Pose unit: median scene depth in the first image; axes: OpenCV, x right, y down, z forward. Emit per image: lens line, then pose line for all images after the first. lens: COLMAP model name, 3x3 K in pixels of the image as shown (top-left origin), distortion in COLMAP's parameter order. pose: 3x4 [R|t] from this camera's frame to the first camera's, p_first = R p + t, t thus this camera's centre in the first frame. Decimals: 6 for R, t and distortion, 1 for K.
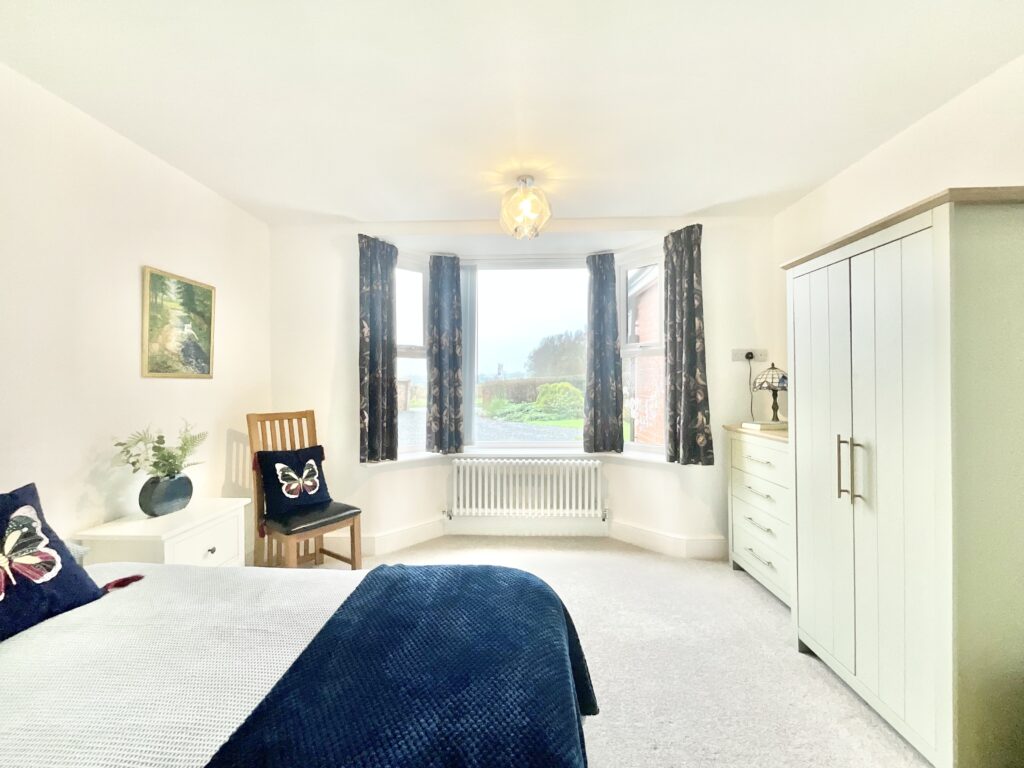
lens RADIAL K [[416.4, 0, 512.8], [0, 416.4, 383.8], [0, 0, 1]] dist [-0.000176, -0.000704]
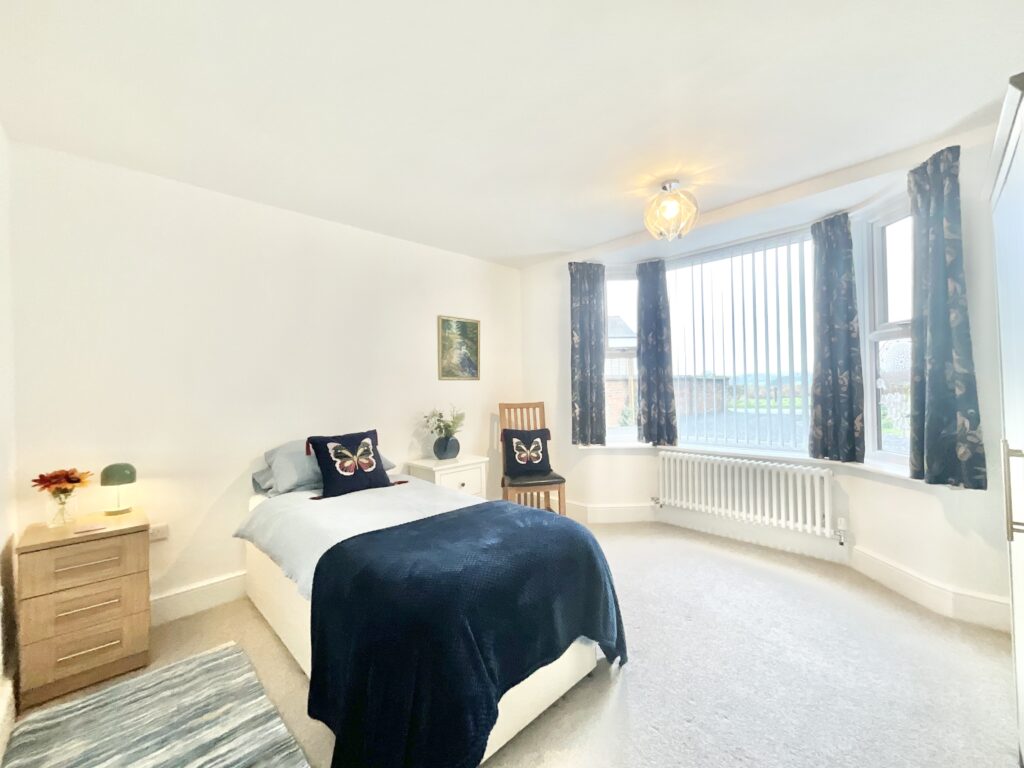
lens RADIAL K [[416.4, 0, 513.8], [0, 416.4, 382.7], [0, 0, 1]] dist [-0.000176, -0.000704]
pose [[0.721257, -0.017525, -0.692446, 0.391629], [0.017316, 0.999824, -0.007268, 0.010332], [0.692451, -0.006749, 0.721433, -0.028849]]
